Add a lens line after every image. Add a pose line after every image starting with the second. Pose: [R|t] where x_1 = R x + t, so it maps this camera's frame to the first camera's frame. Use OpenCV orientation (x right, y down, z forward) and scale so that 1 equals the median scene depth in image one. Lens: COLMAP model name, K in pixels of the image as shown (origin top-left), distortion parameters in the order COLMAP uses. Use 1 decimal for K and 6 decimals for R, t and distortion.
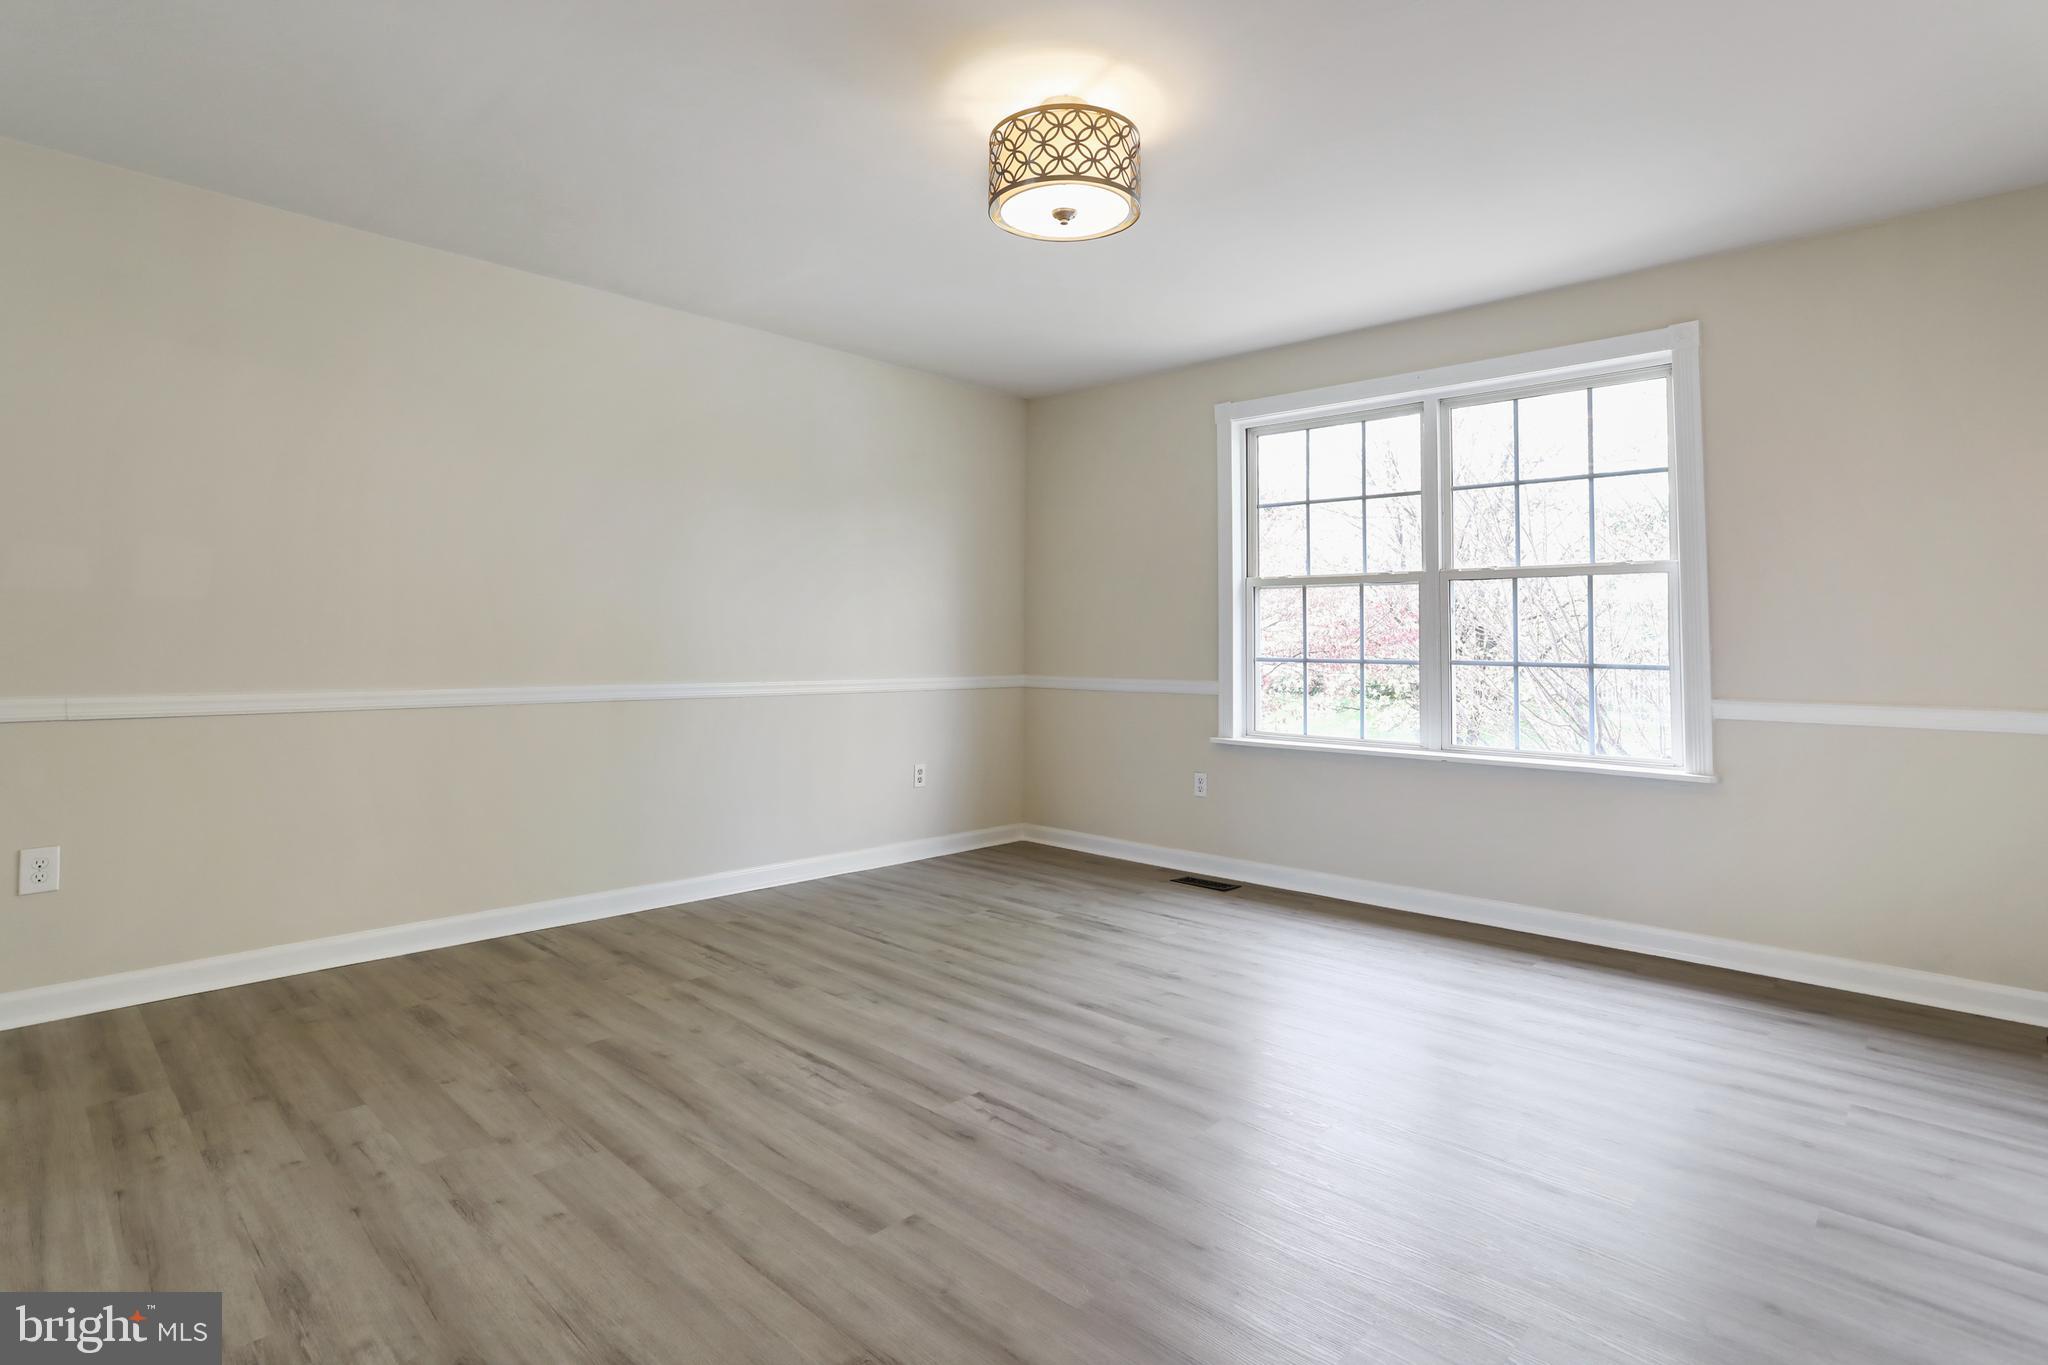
lens RADIAL K [[1021.8, 0, 1024.8], [0, 1021.8, 629.7], [0, 0, 1]] dist [-0.063662, 0.029340]
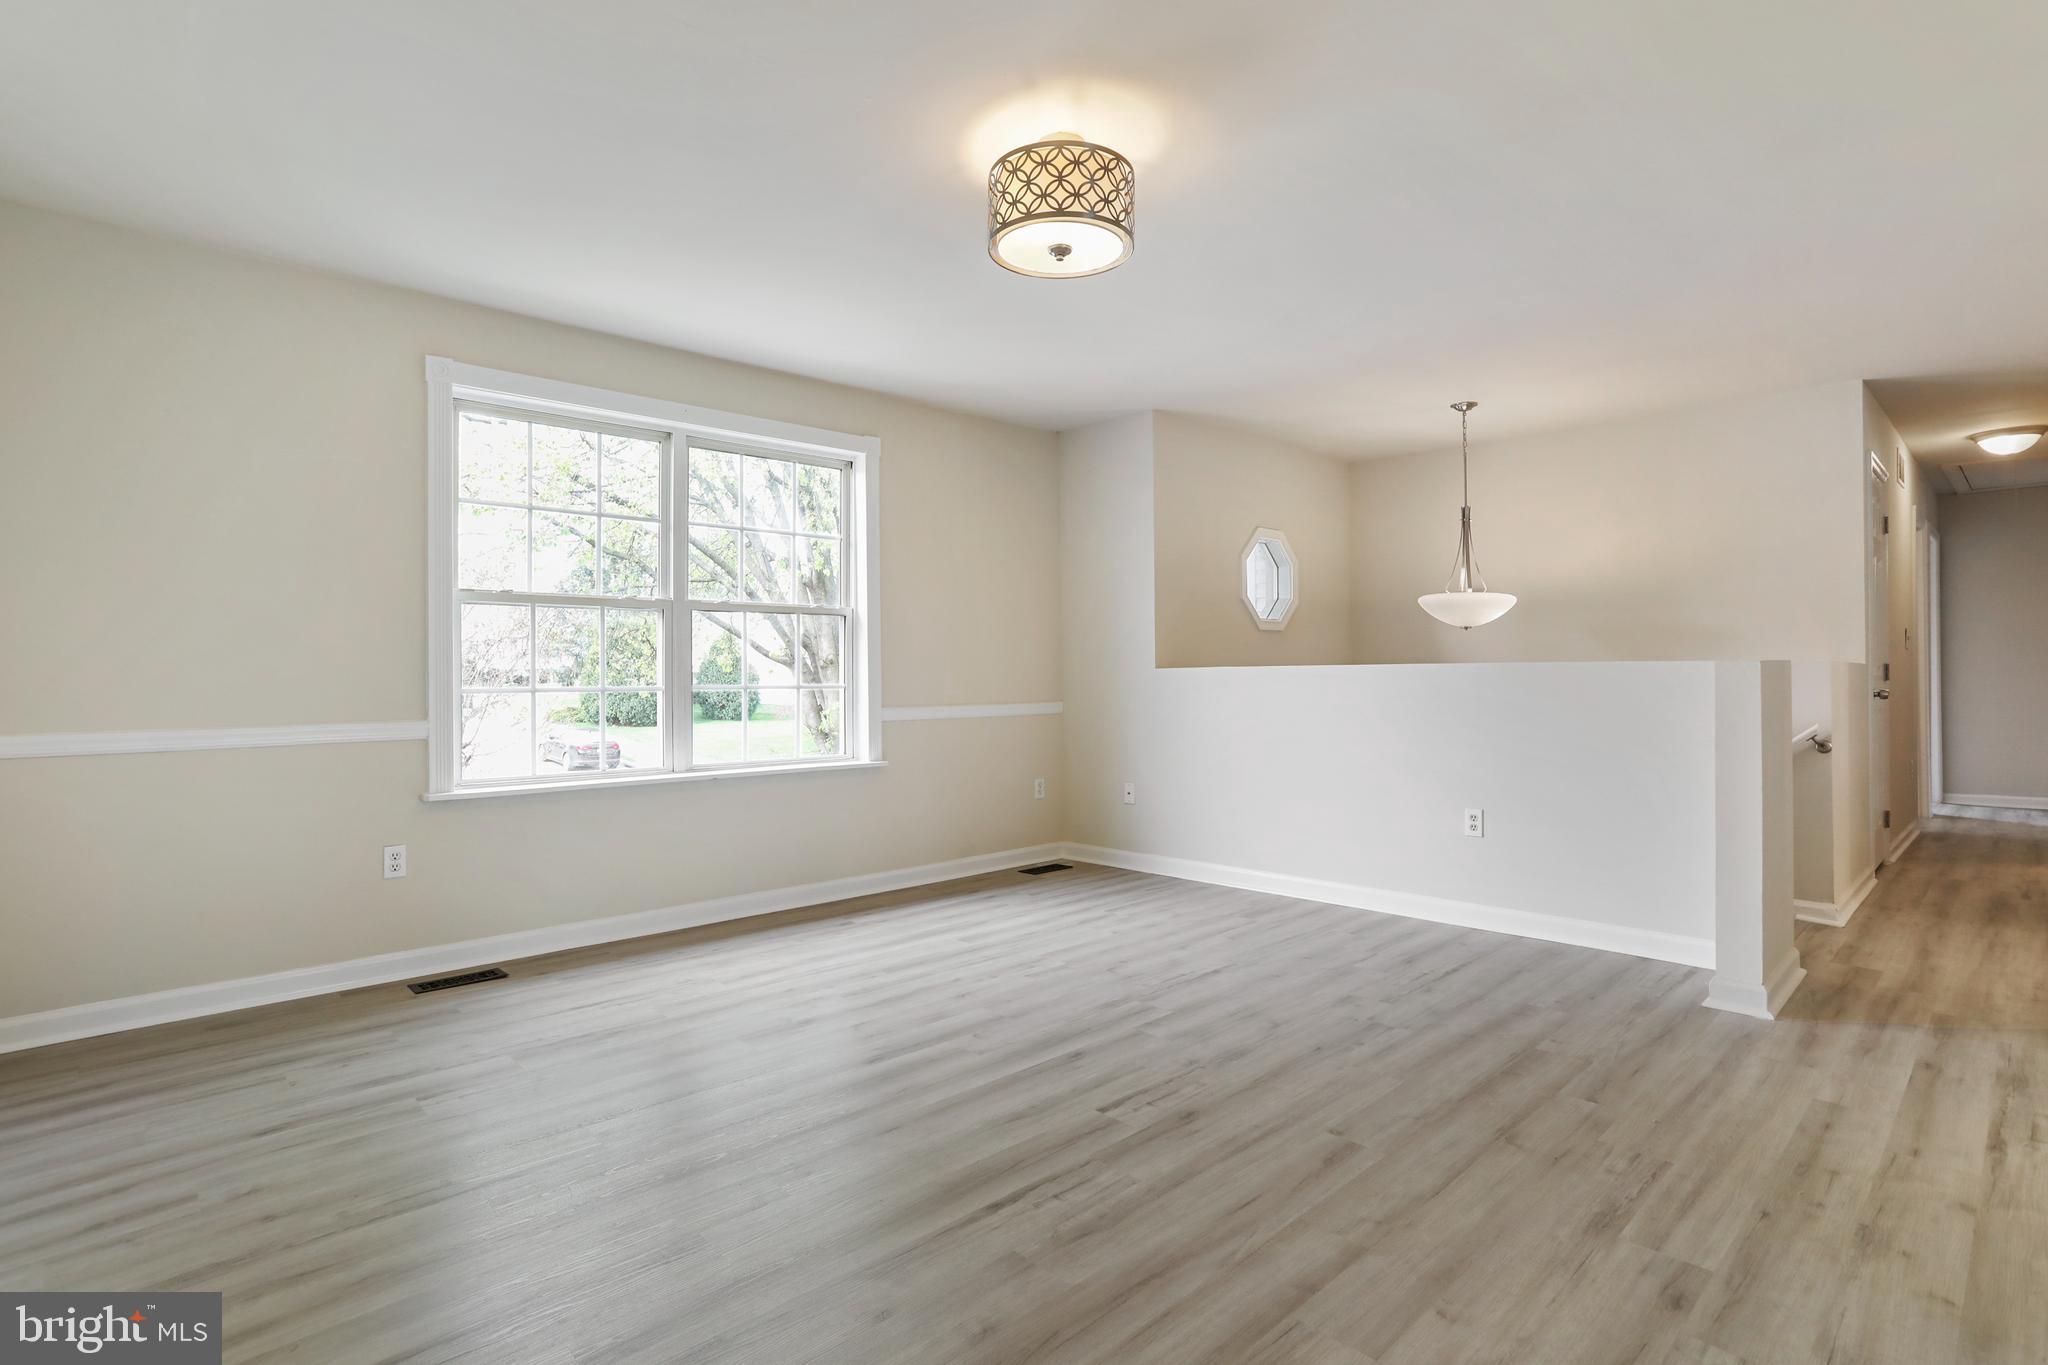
lens RADIAL K [[1009.5, 0, 1009.4], [0, 1009.5, 688.7], [0, 0, 1]] dist [-0.041885, 0.027604]
pose [[0.057577, -0.023311, 0.998069, -1.057031], [-0.010878, 0.999653, 0.023975, 0.008173], [-0.998282, -0.012238, 0.057303, 1.037589]]
